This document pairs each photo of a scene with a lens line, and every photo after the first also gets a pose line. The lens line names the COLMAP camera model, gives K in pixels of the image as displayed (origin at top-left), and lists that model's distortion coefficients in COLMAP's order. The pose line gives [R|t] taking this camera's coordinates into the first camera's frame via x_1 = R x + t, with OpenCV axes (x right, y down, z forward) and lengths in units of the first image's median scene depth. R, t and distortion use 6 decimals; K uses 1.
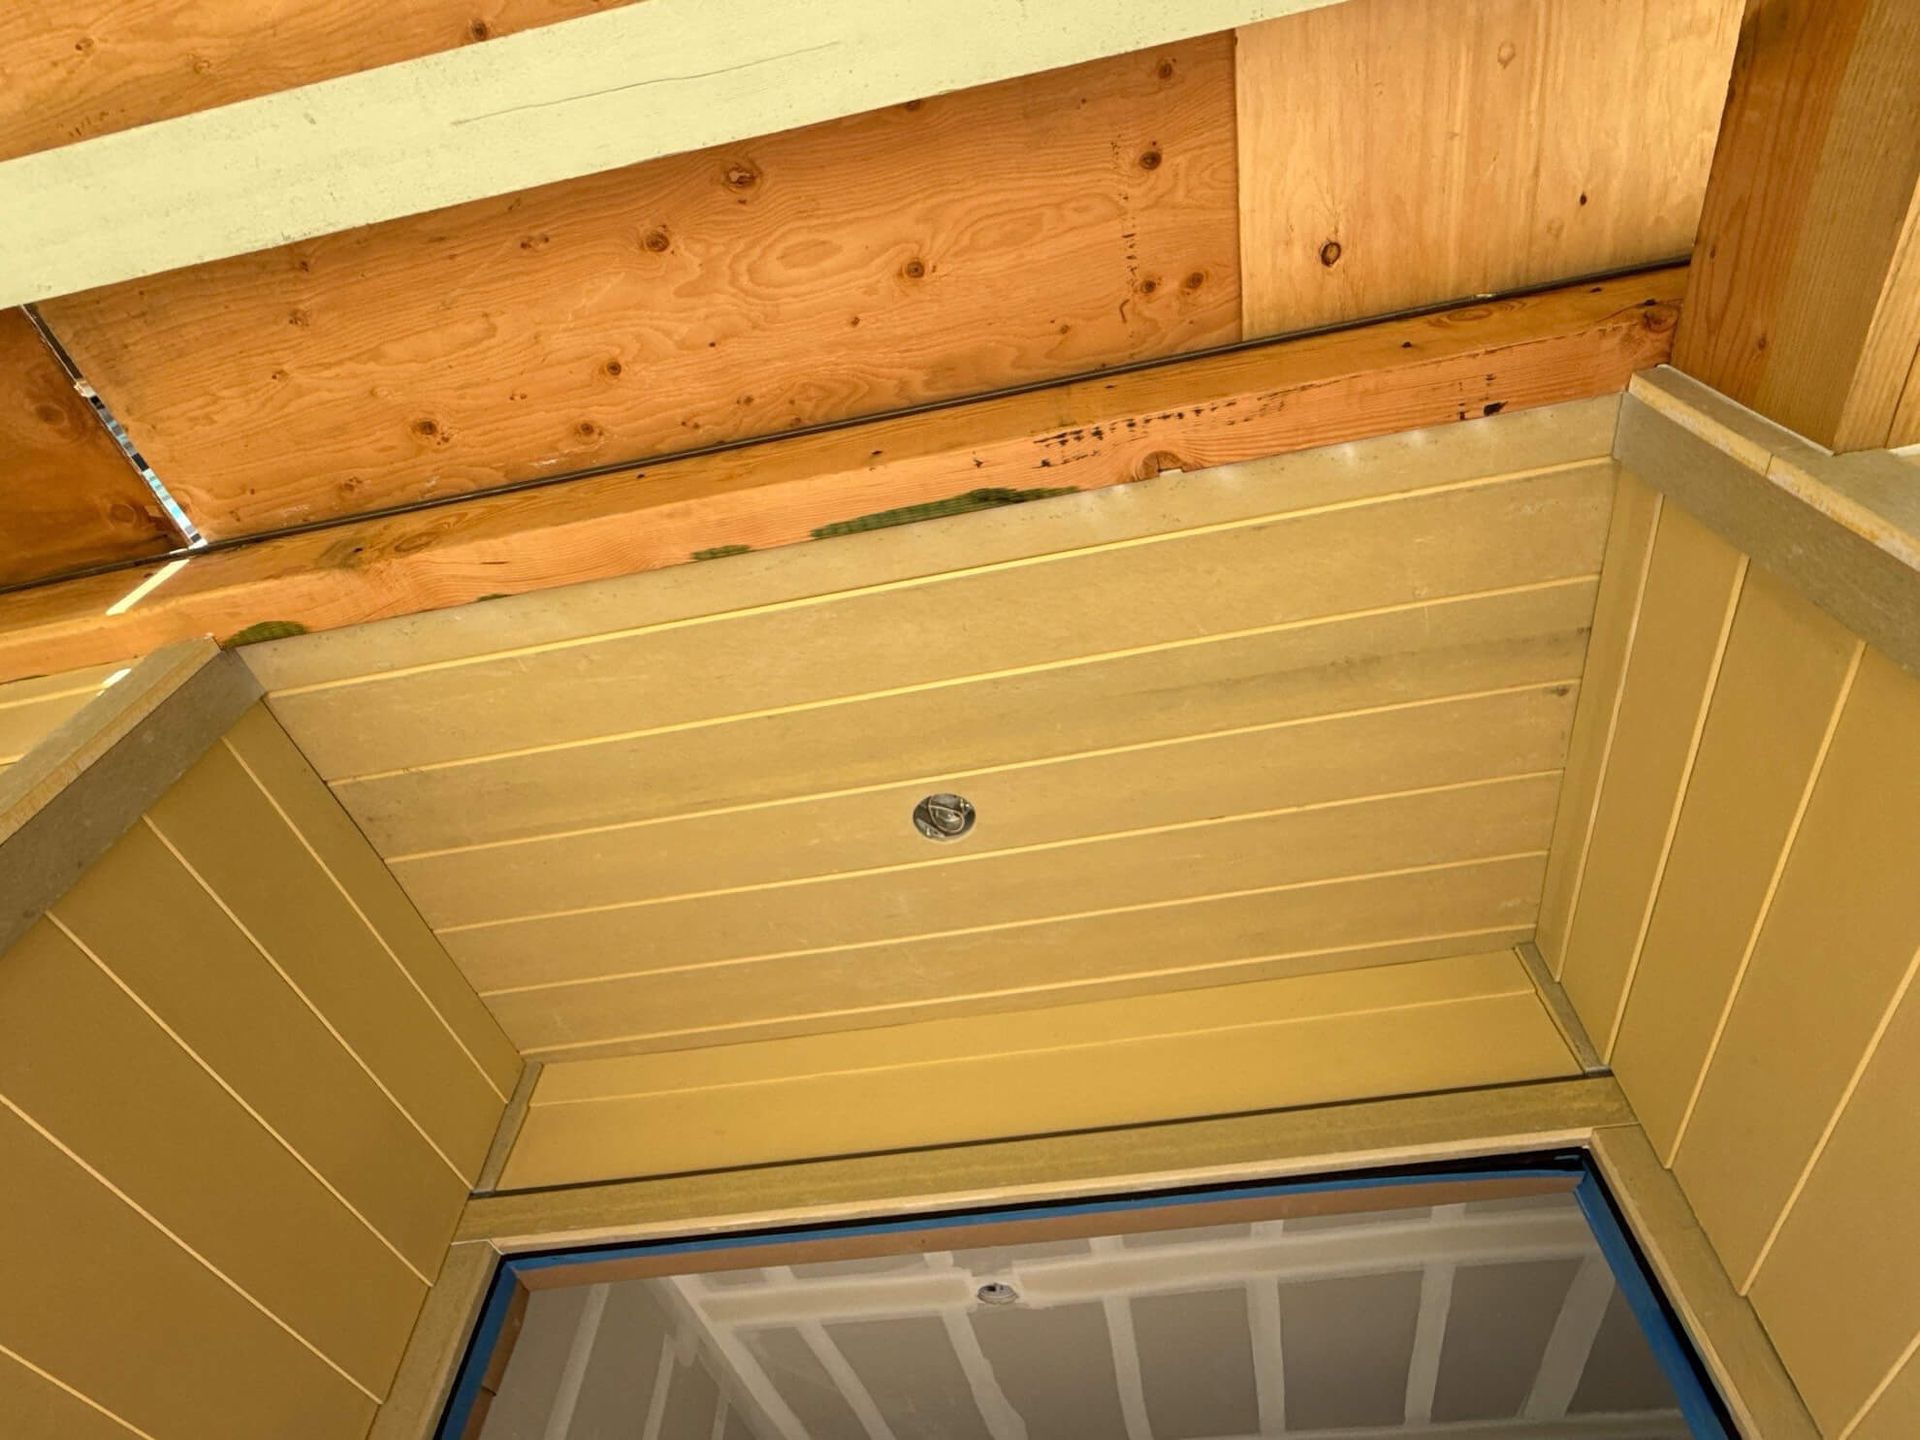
lens RADIAL K [[1013.1, 0, 960.9], [0, 1013.1, 722.2], [0, 0, 1]] dist [-0.001325, 0.000624]
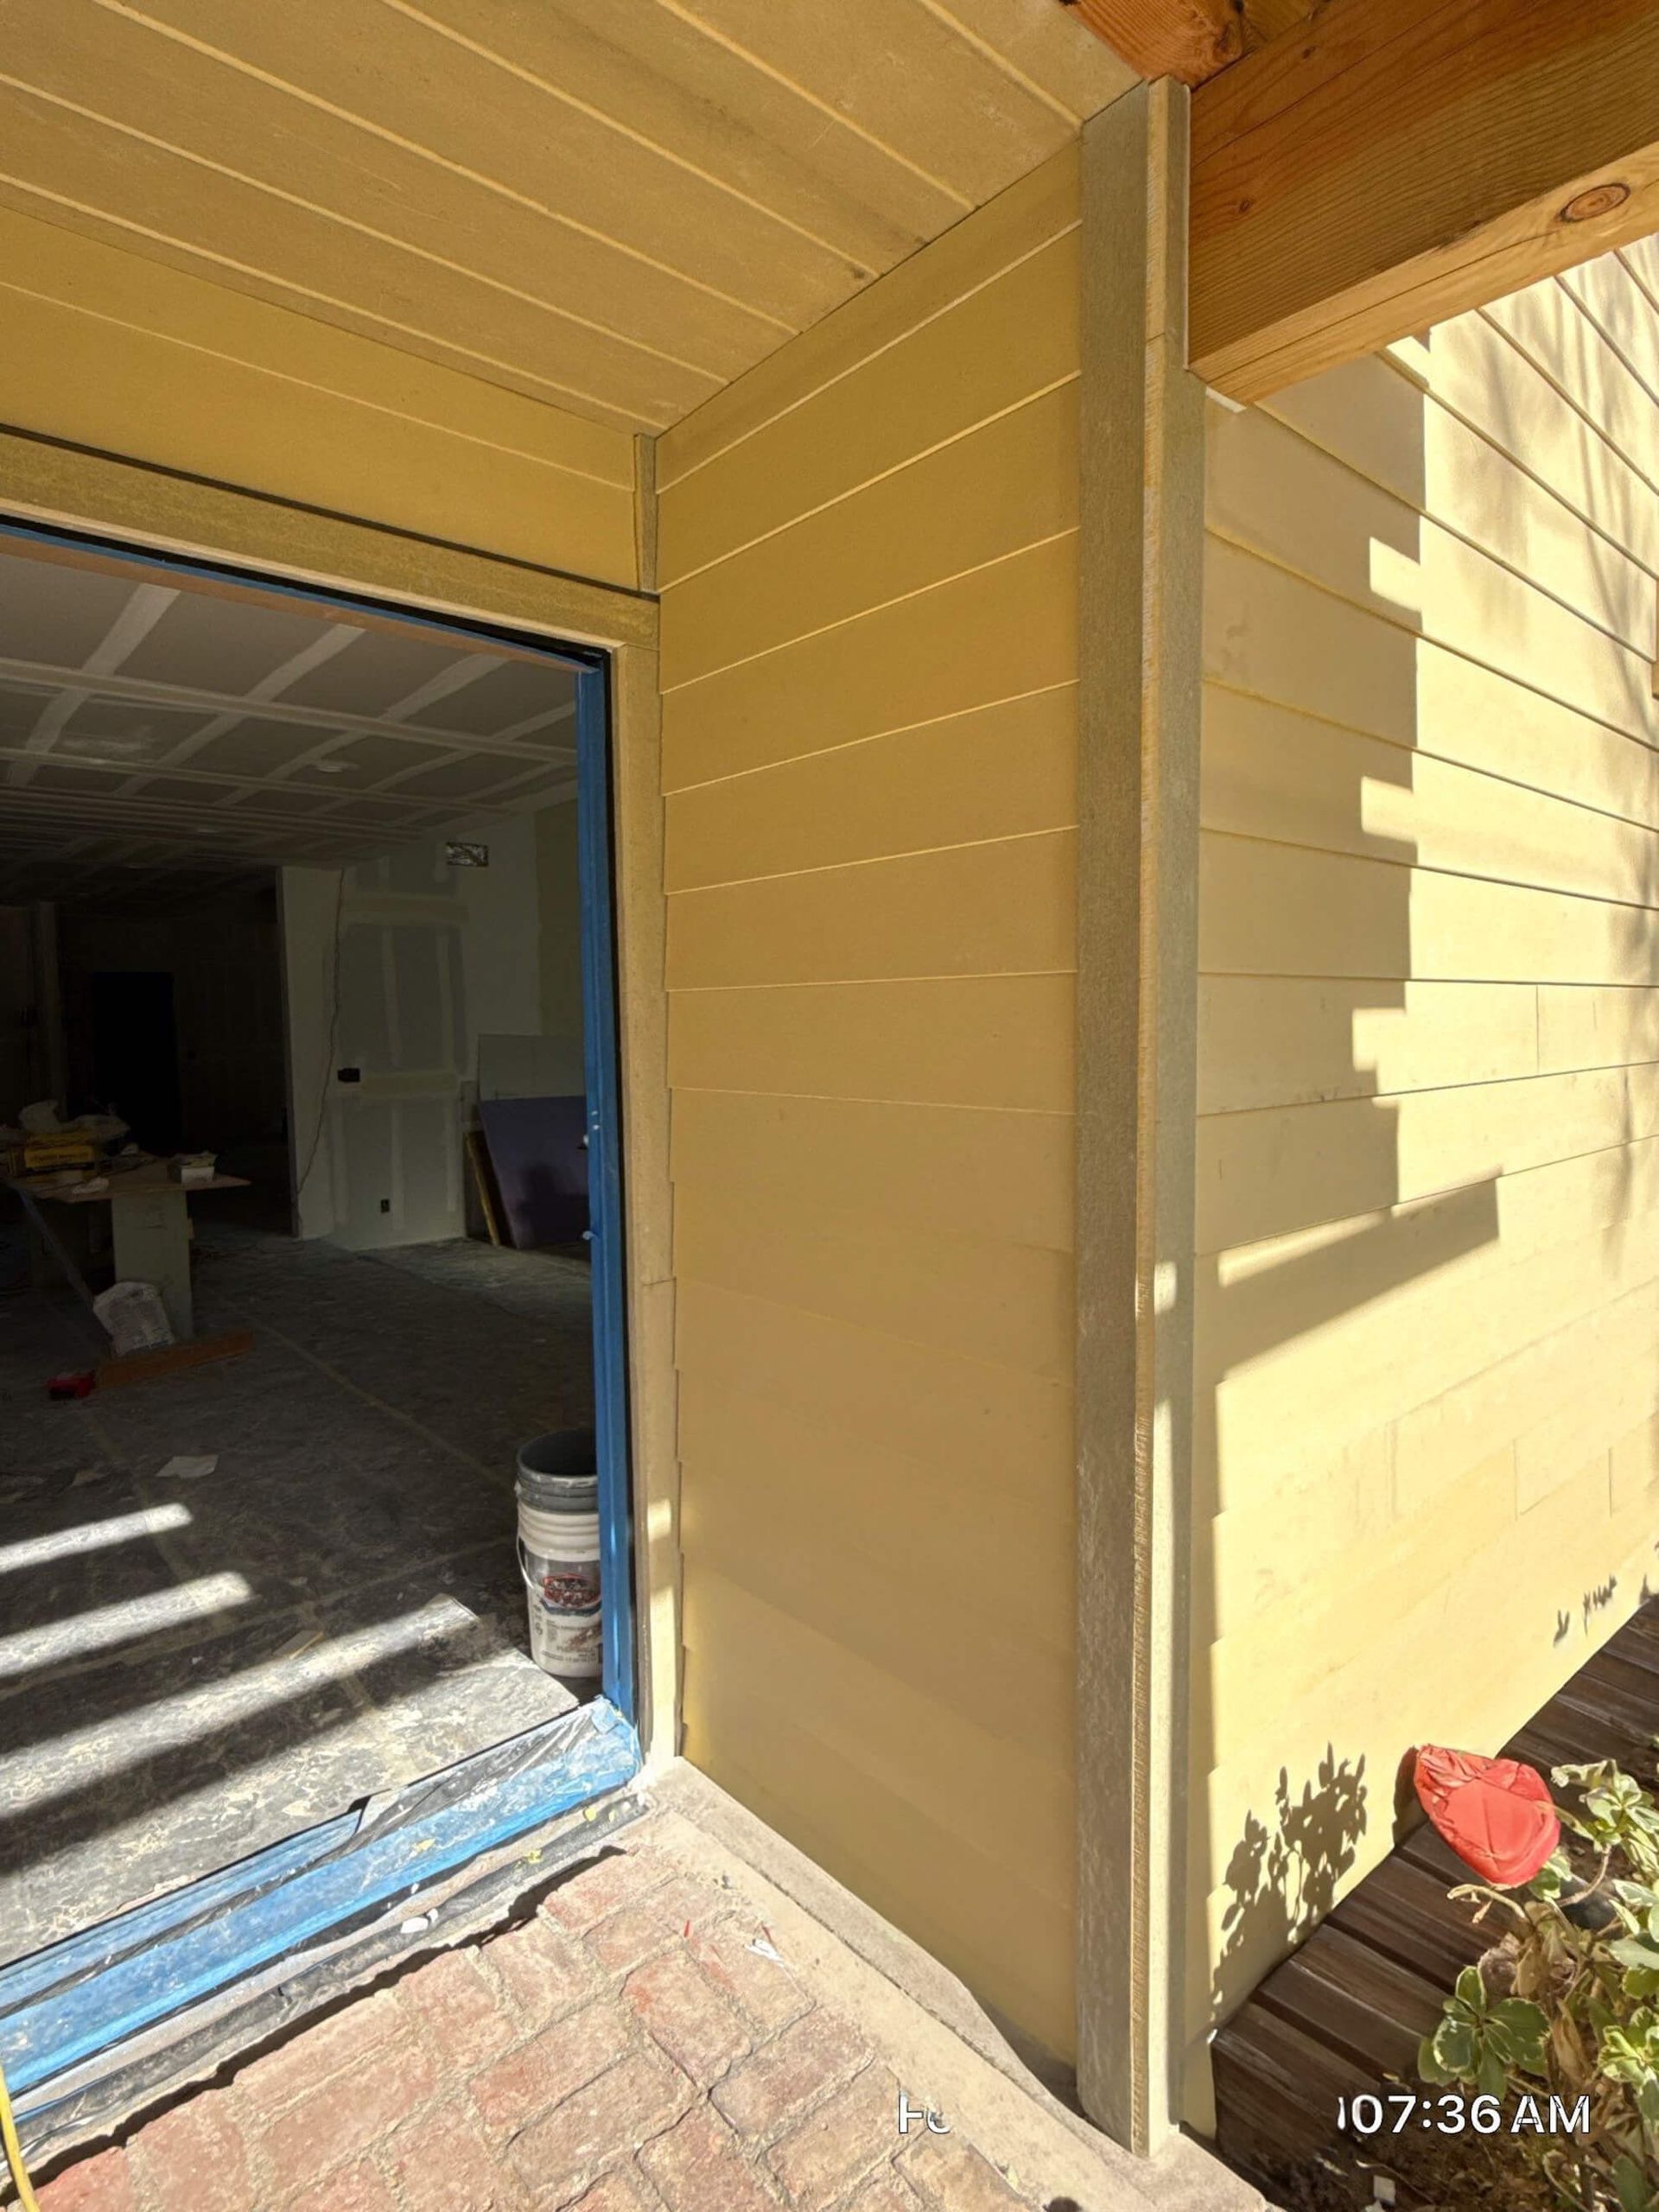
lens RADIAL K [[1167.2, 0, 829.5], [0, 1167.2, 1106.0], [0, 0, 1]] dist [-0.001325, 0.000624]
pose [[0.606858, -0.077467, 0.791026, -0.284877], [-0.634574, 0.552041, 0.540895, -0.151154], [-0.478580, -0.830211, 0.285851, 0.071078]]
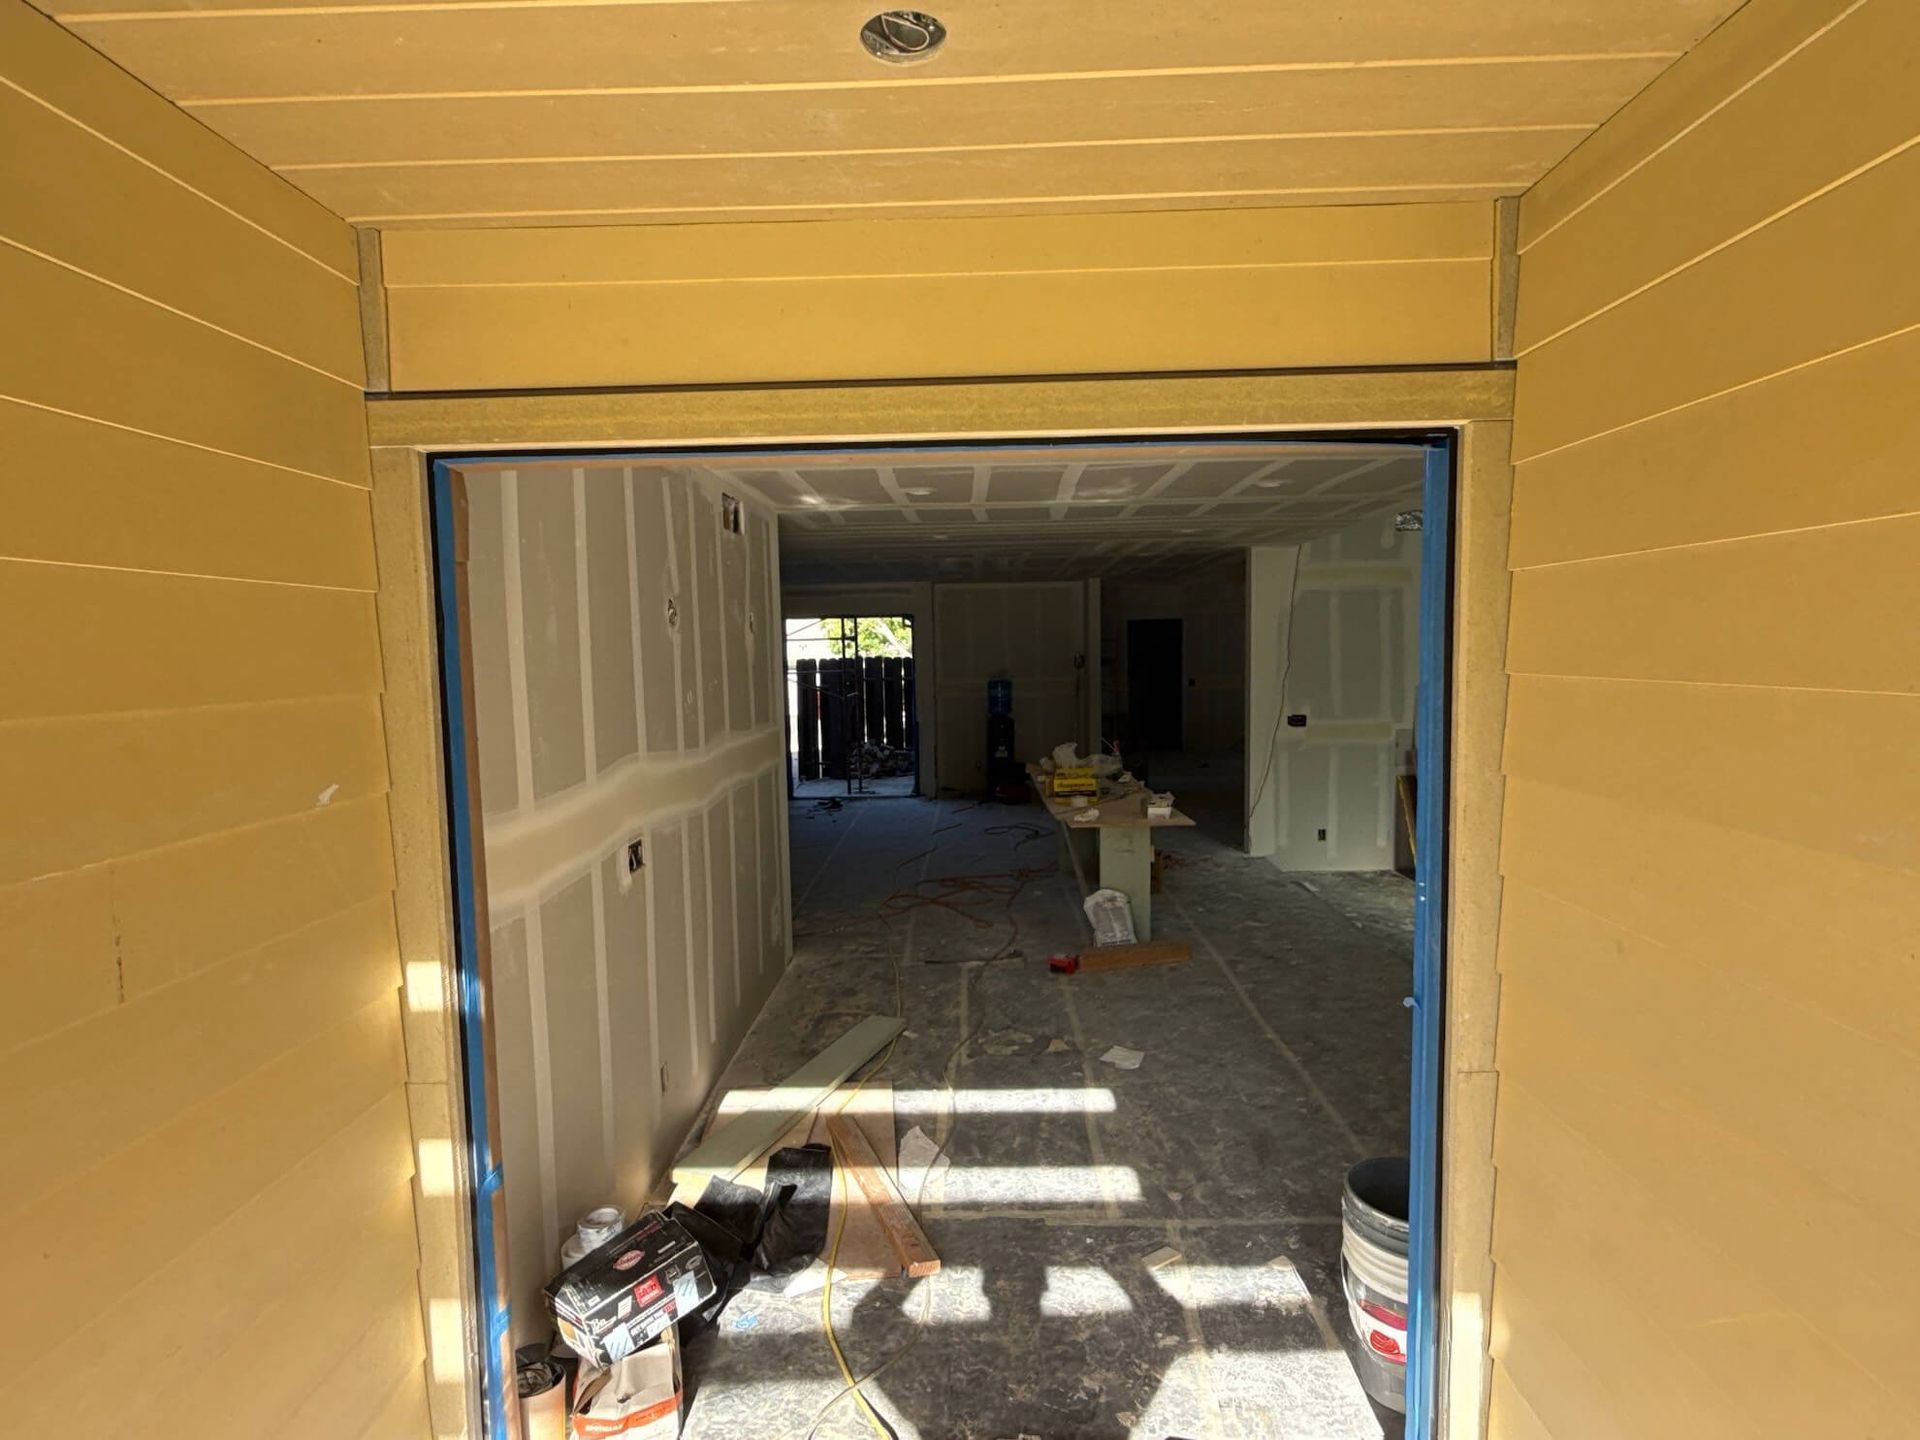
lens RADIAL K [[1013.1, 0, 960.9], [0, 1013.1, 722.2], [0, 0, 1]] dist [-0.001325, 0.000624]
pose [[0.984505, -0.039340, 0.170889, -0.115780], [-0.125718, 0.521047, 0.844219, -0.261042], [-0.122252, -0.852621, 0.508027, 0.199629]]
